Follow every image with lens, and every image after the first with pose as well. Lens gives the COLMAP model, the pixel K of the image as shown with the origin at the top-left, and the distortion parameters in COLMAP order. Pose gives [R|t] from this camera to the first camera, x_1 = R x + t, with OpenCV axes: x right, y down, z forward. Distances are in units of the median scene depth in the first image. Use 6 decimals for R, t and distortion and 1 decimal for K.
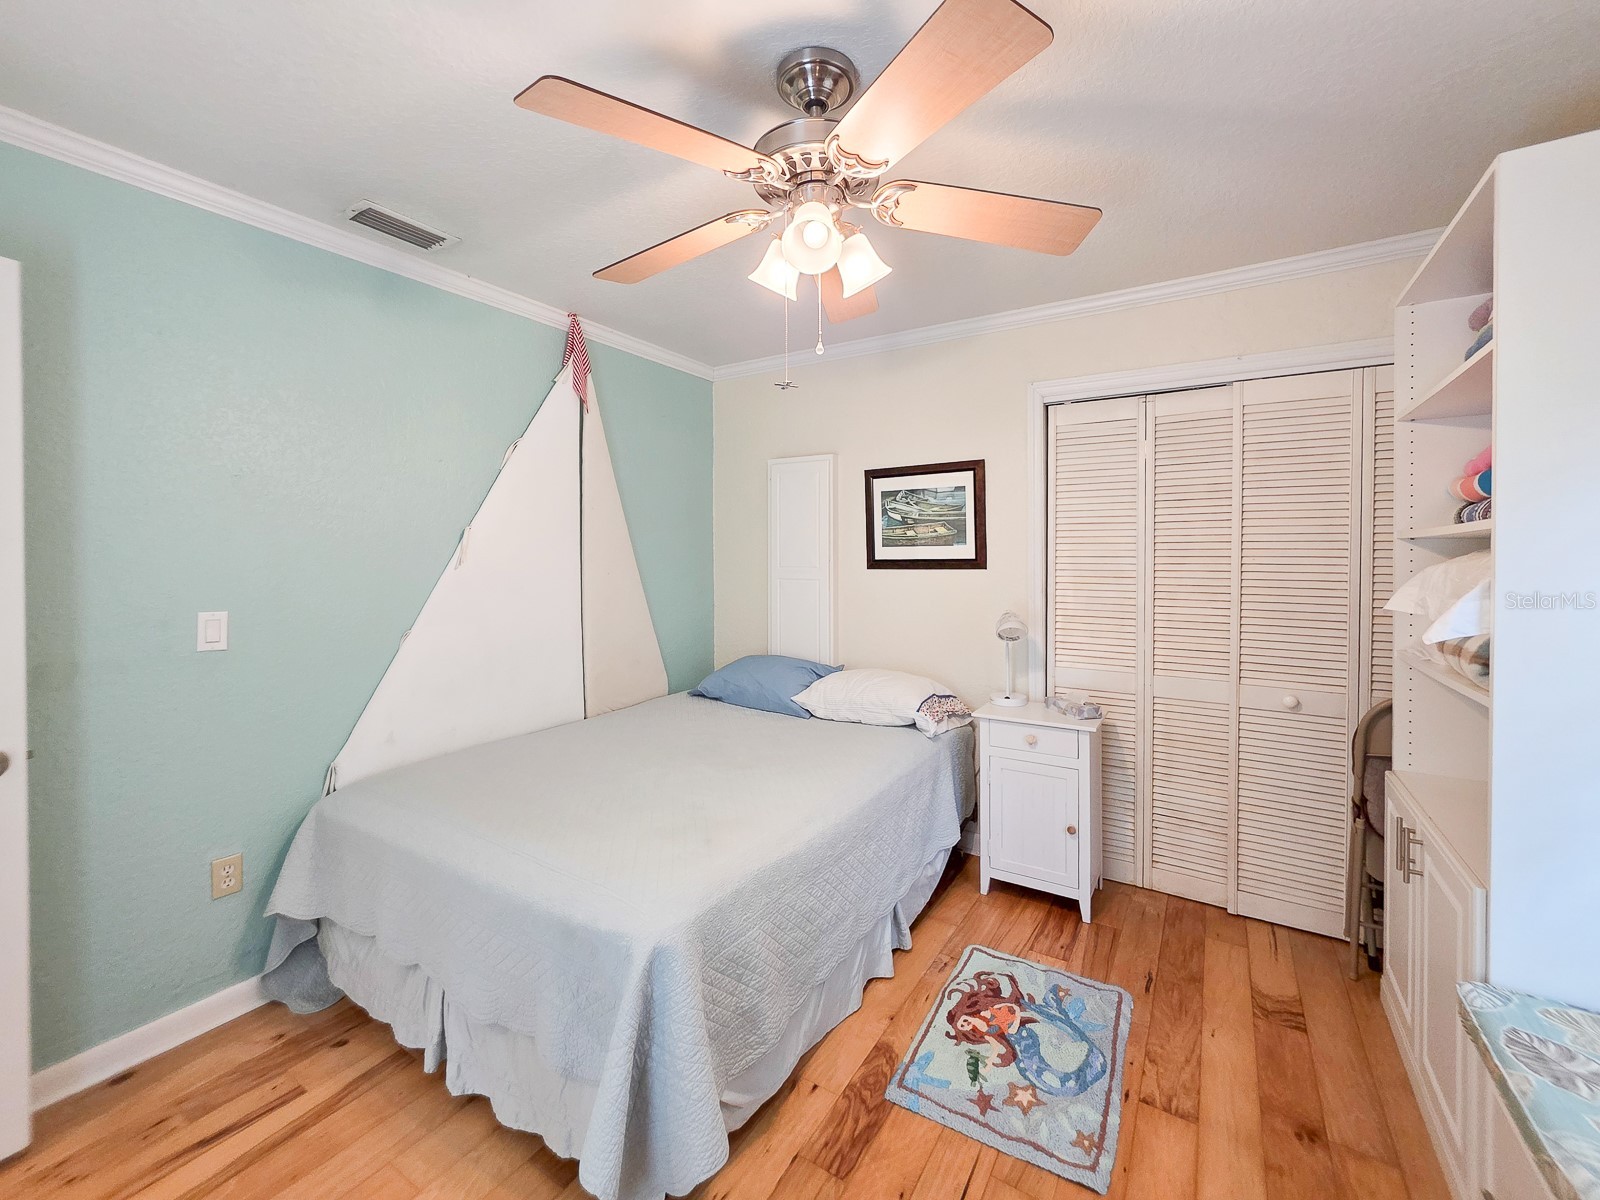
lens RADIAL K [[649.4, 0, 783.2], [0, 649.4, 559.1], [0, 0, 1]] dist [-0.000833, -0.001069]
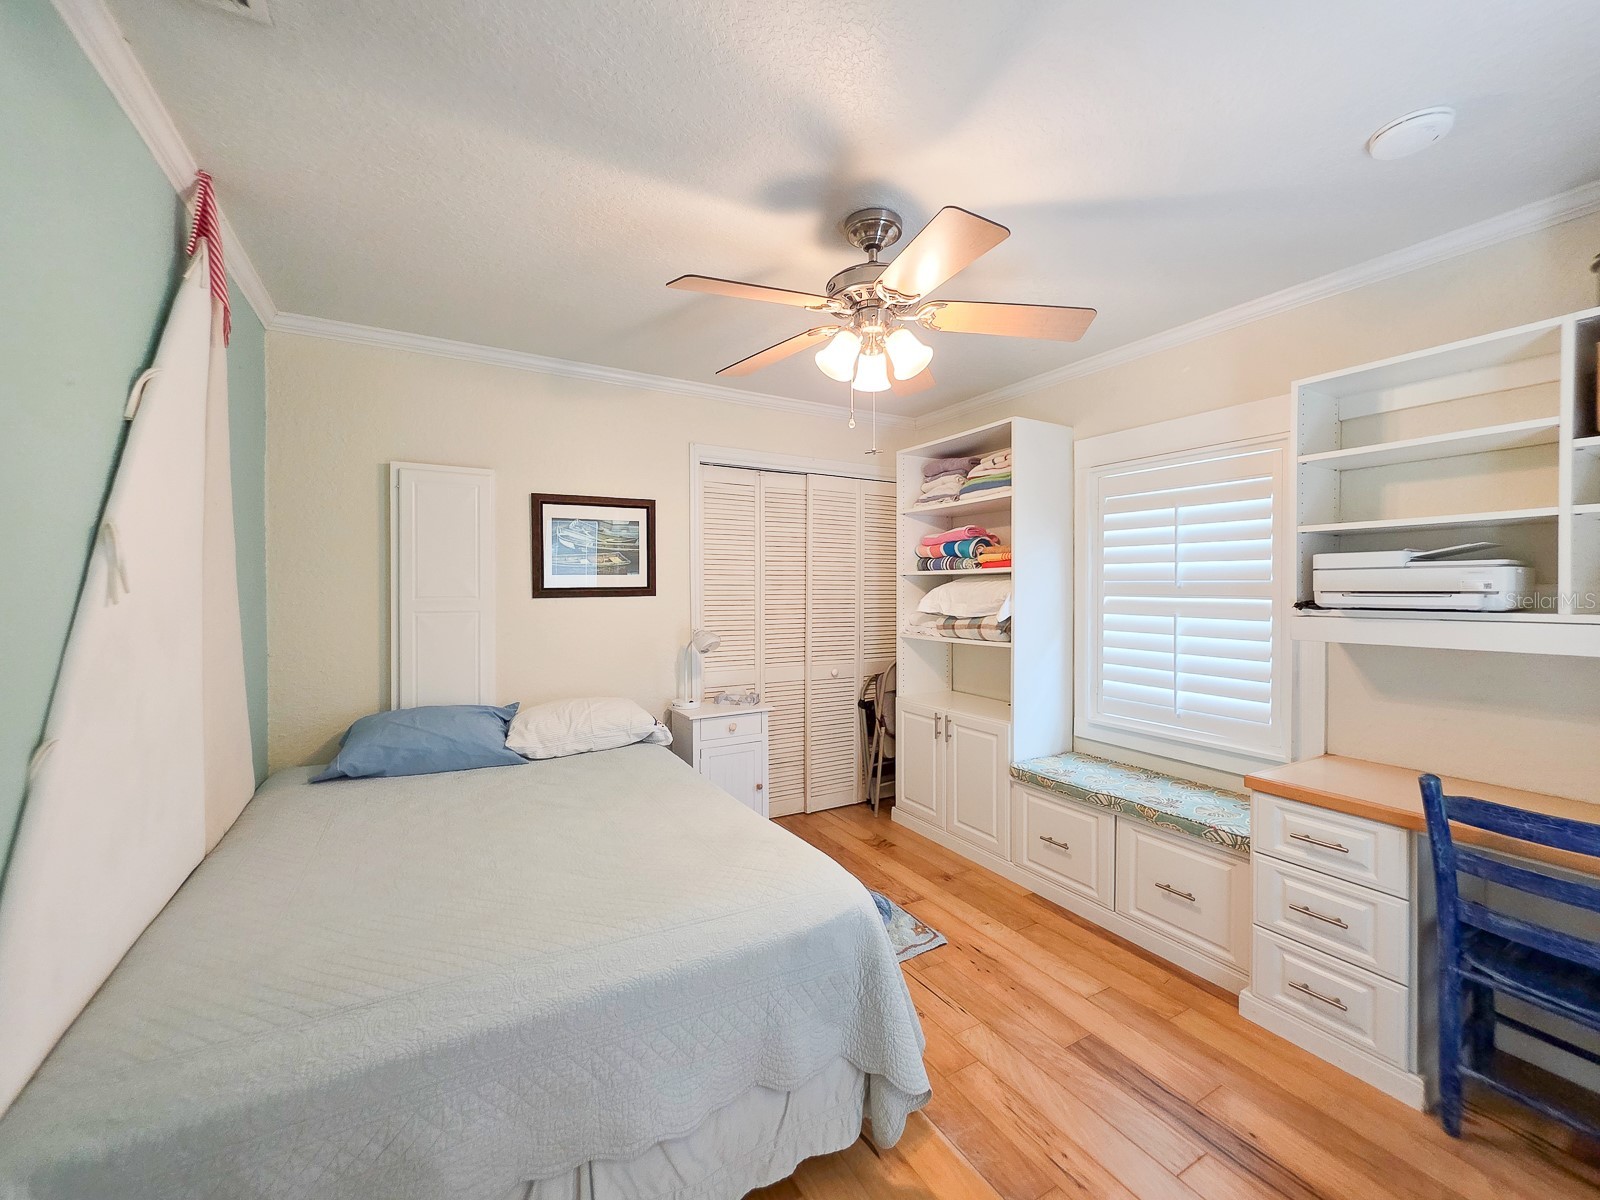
lens RADIAL K [[649.4, 0, 793.3], [0, 649.4, 591.5], [0, 0, 1]] dist [-0.000833, -0.001069]
pose [[0.470638, -0.006437, 0.882303, -0.577395], [0.006143, 0.999973, 0.004018, 0.004748], [-0.882305, 0.003529, 0.470665, 0.242555]]
